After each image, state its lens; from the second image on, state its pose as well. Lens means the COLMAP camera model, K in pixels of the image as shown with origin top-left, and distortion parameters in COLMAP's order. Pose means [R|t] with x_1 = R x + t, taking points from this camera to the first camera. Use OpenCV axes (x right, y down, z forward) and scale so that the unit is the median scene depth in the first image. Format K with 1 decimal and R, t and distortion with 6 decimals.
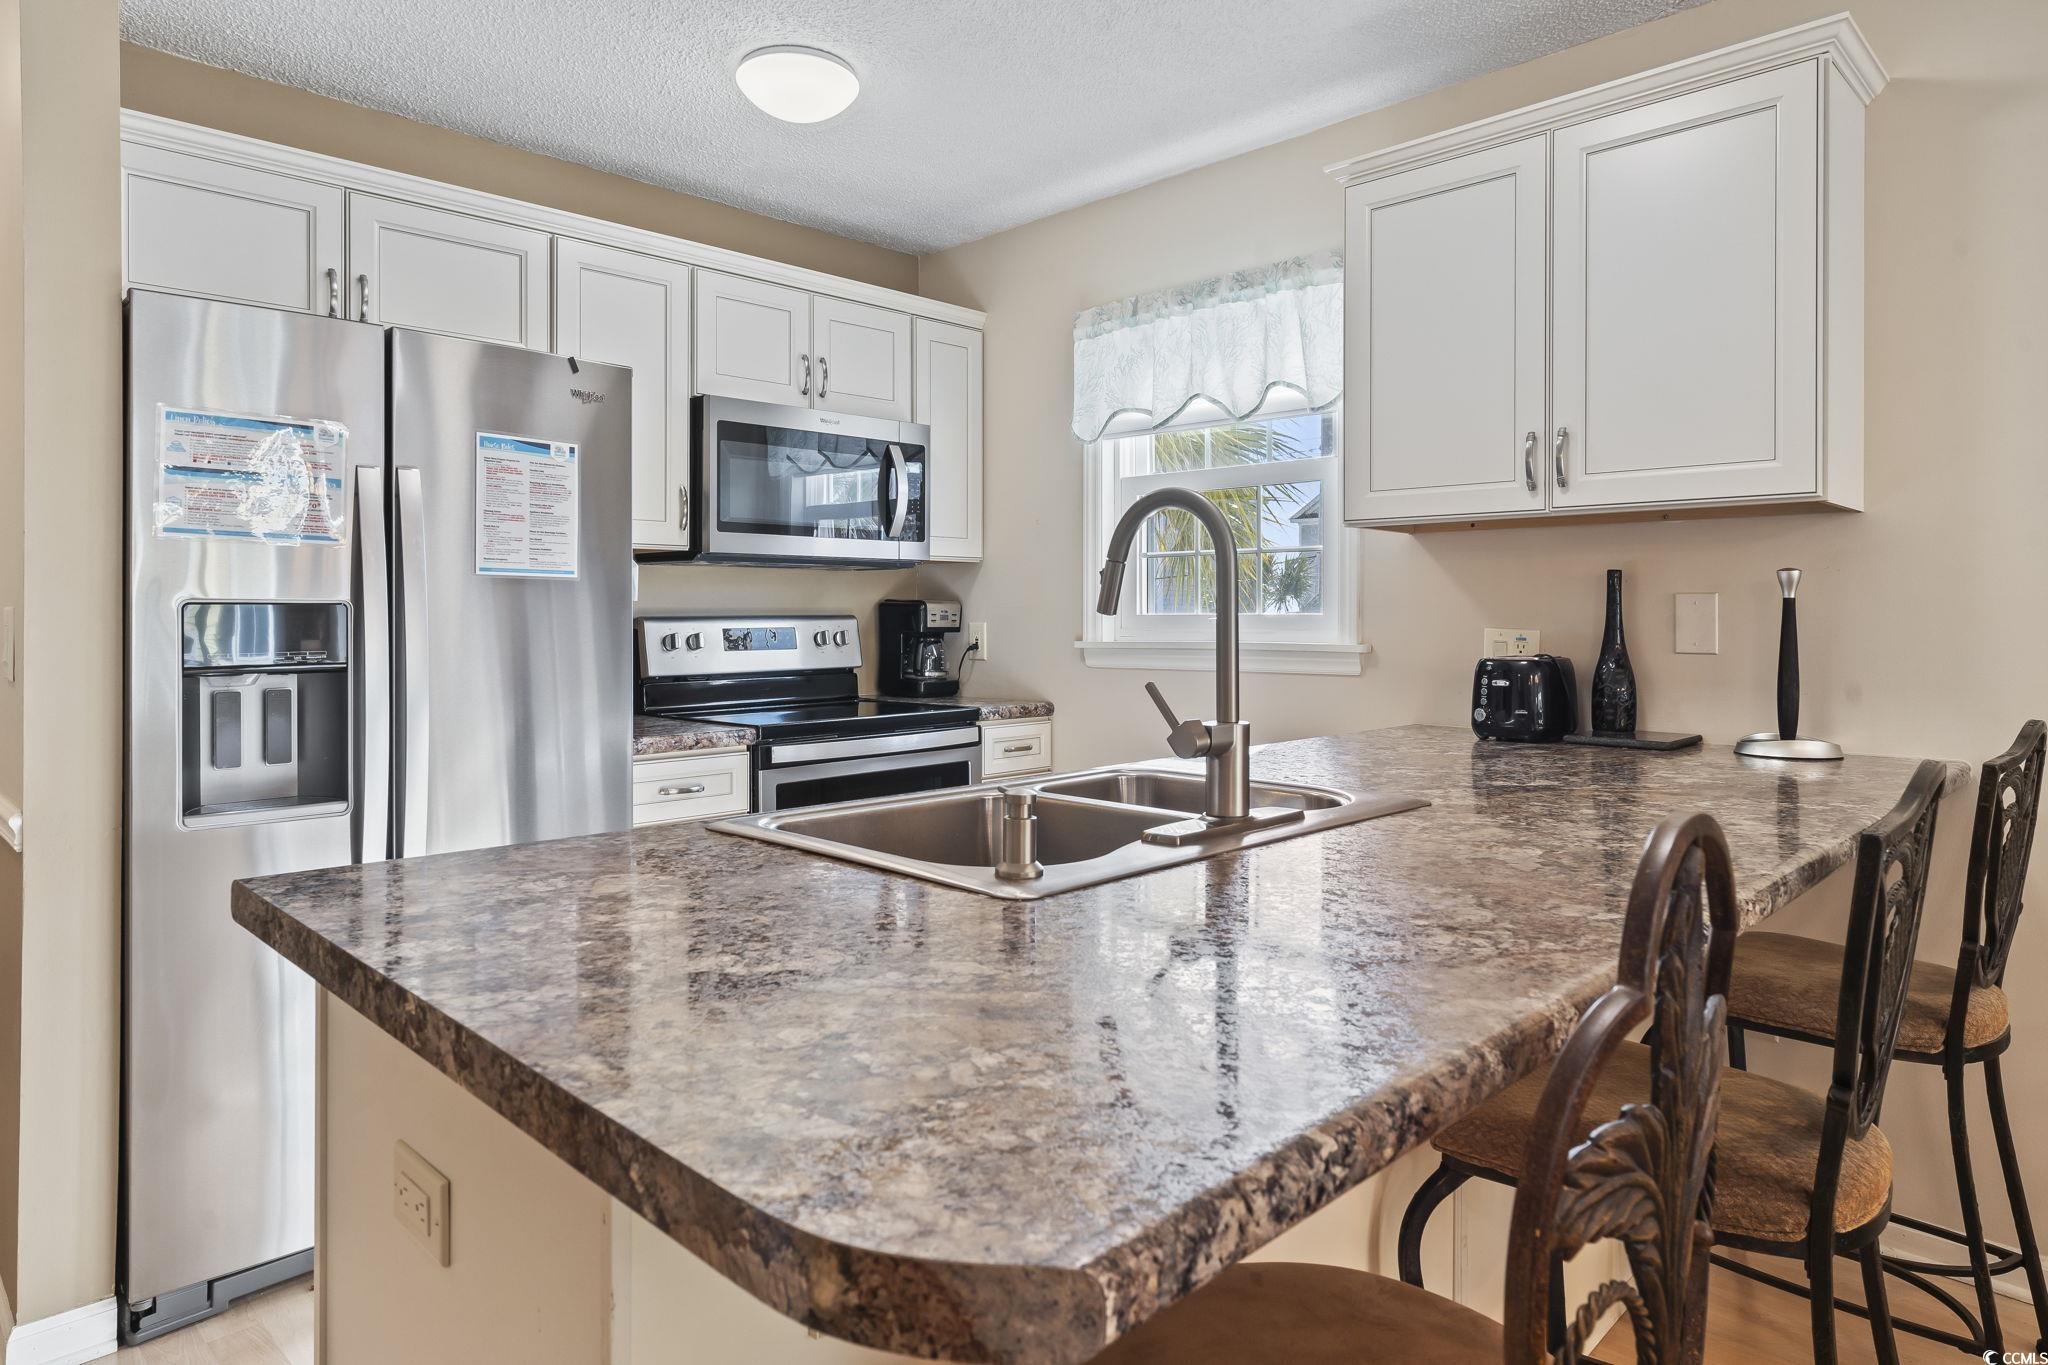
lens RADIAL K [[1213.4, 0, 1016.0], [0, 1213.4, 613.0], [0, 0, 1]] dist [-0.003089, 0.001784]
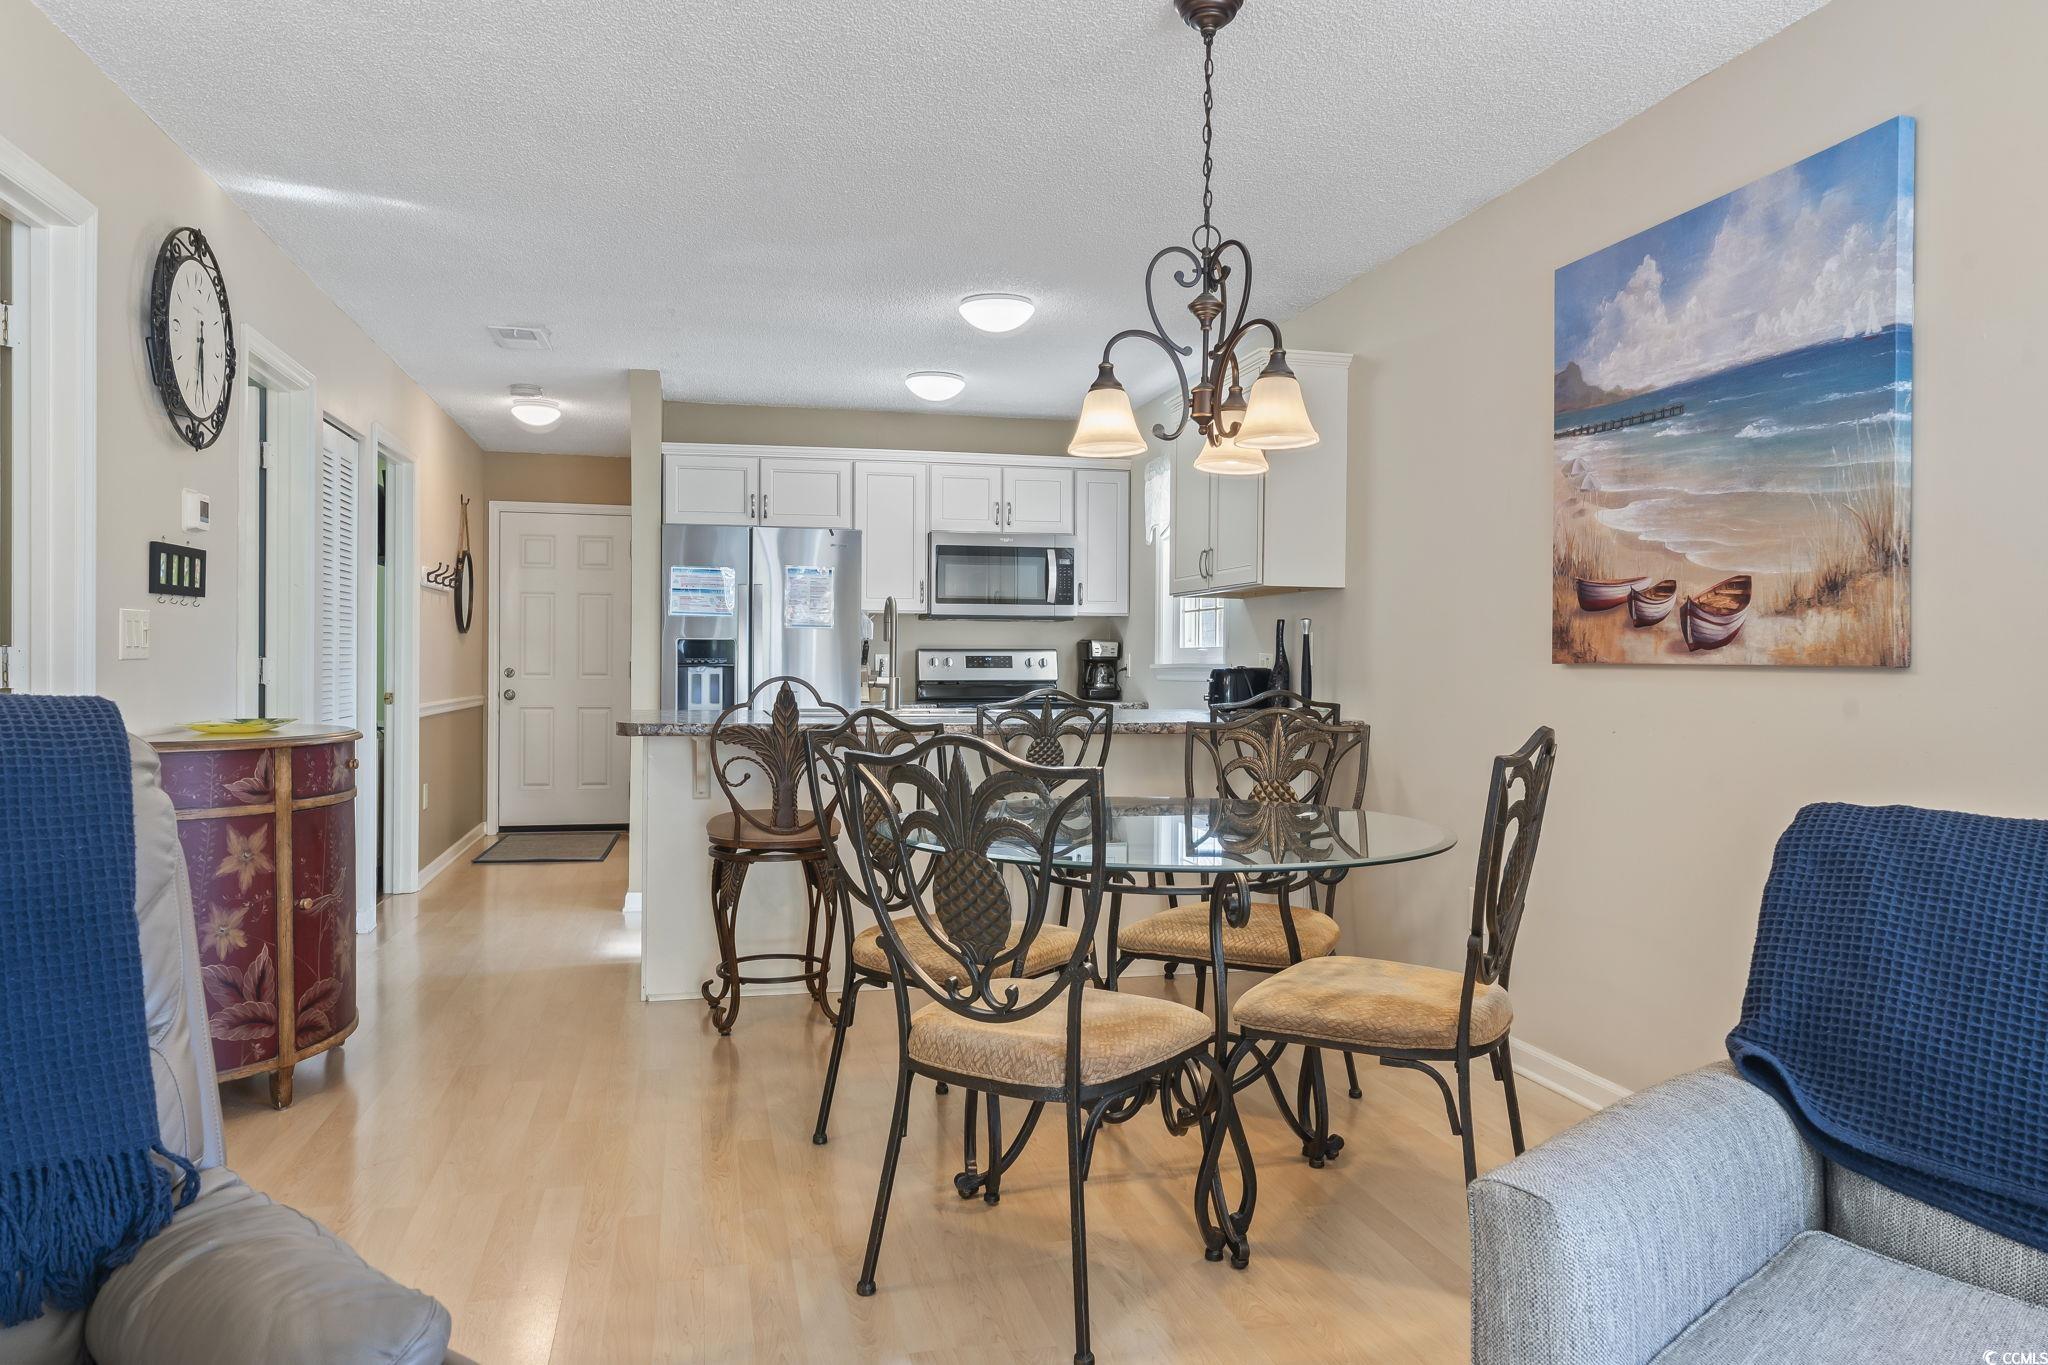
lens RADIAL K [[1342.4, 0, 1020.1], [0, 1342.4, 674.4], [0, 0, 1]] dist [-0.008342, -0.001488]
pose [[0.851849, 0.010060, -0.523691, 1.024244], [-0.005841, 0.999936, 0.009707, 0.024346], [0.523756, -0.005210, 0.851853, -0.766373]]
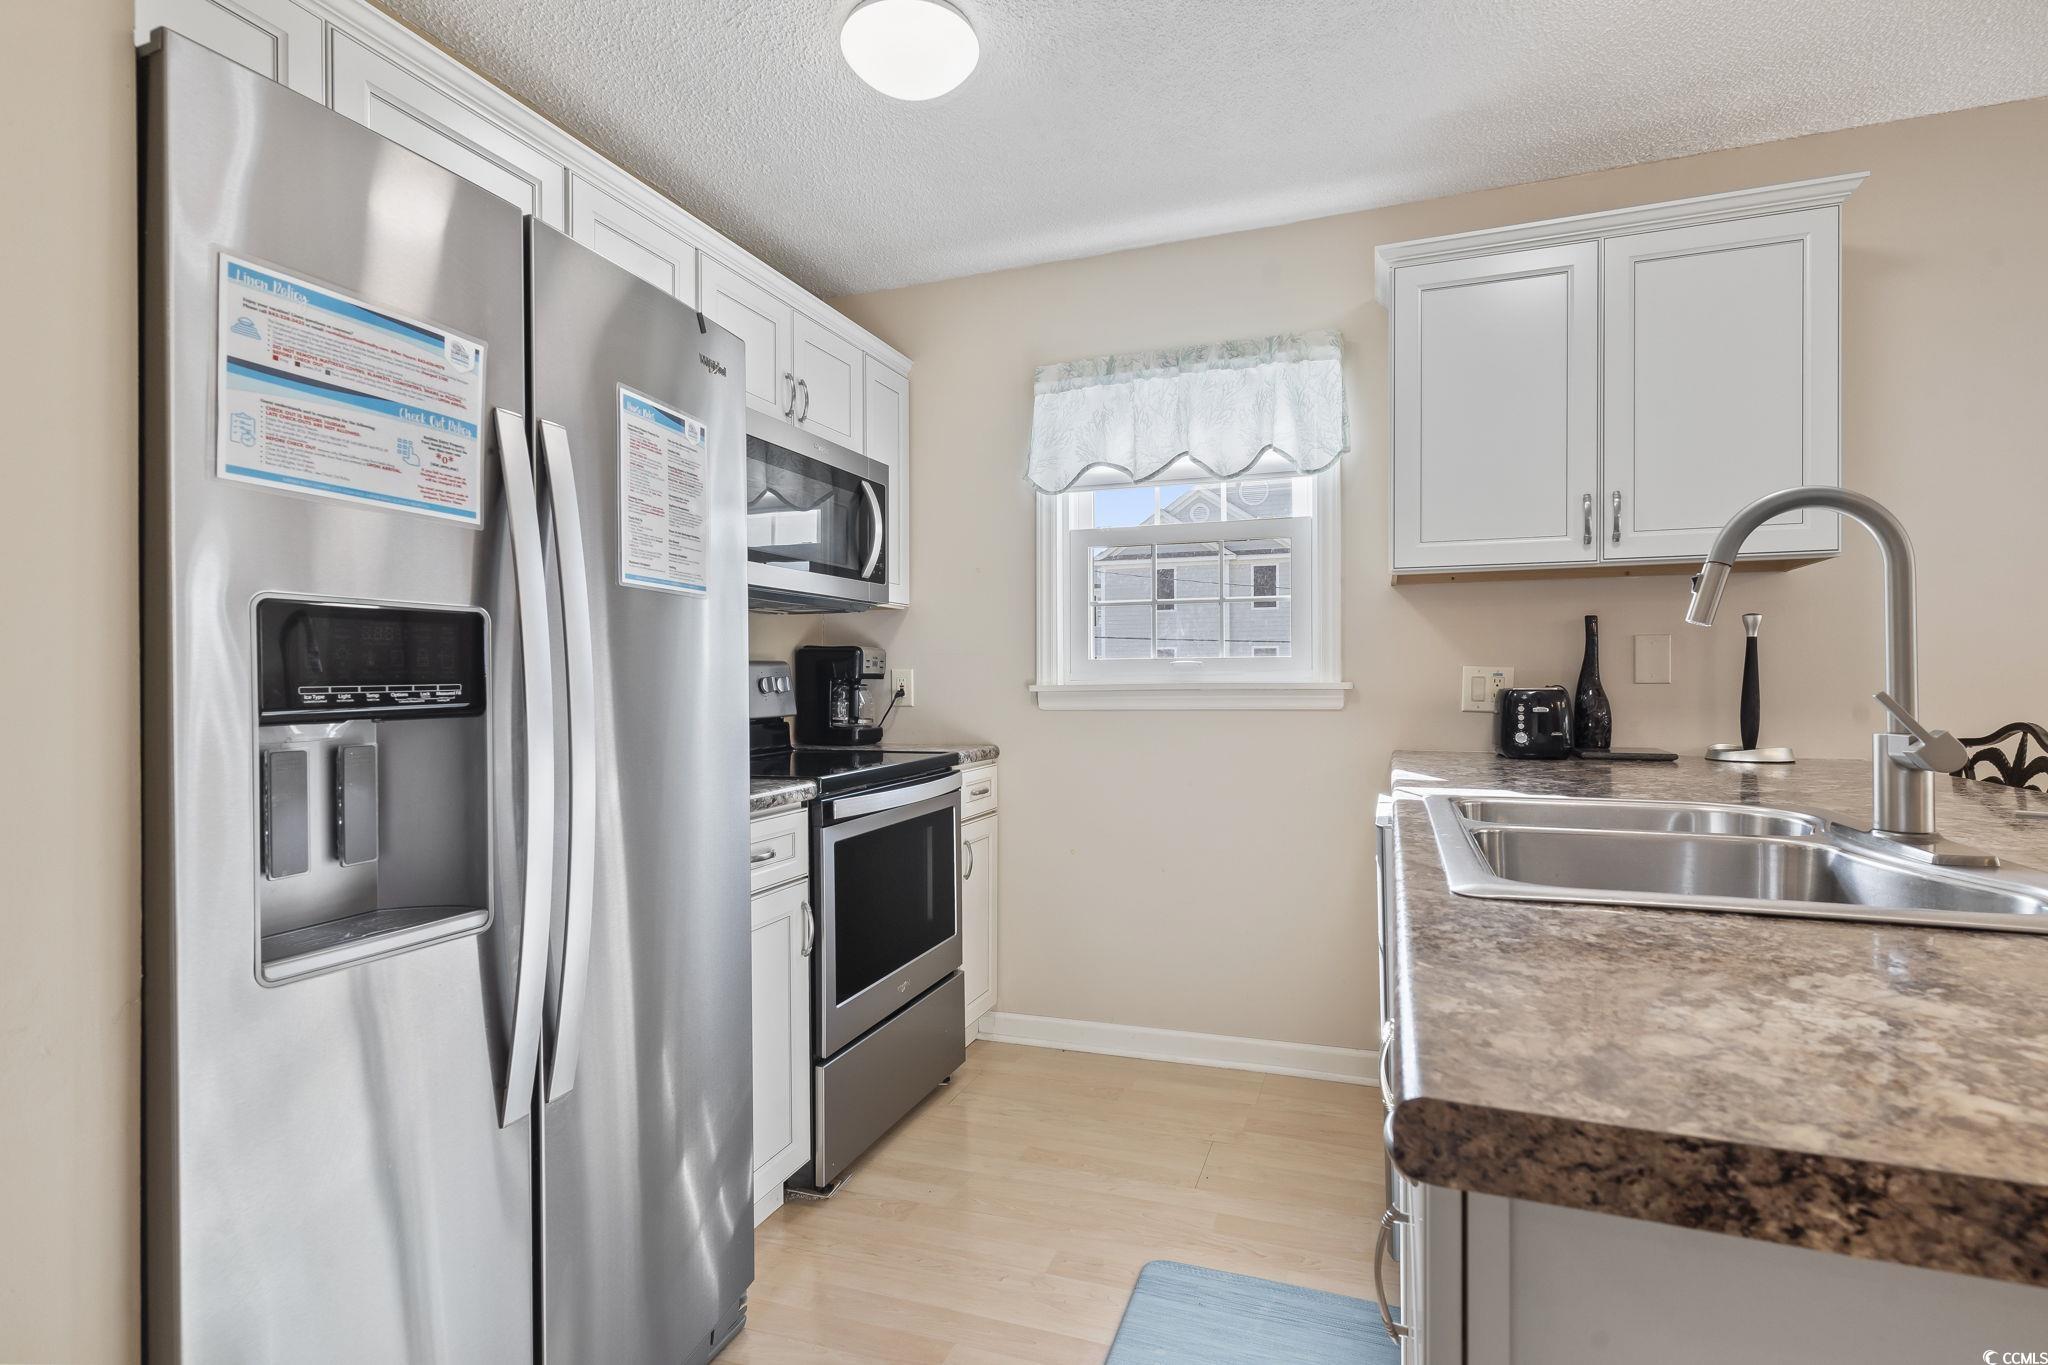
lens RADIAL K [[992.1, 0, 1024.0], [0, 992.1, 682.5], [0, 0, 1]] dist [0.003836, 0.000495]
pose [[0.909585, -0.005627, 0.415480, -0.372996], [0.004497, 0.999983, 0.003699, 0.021489], [-0.415494, -0.001496, 0.909595, 0.279519]]
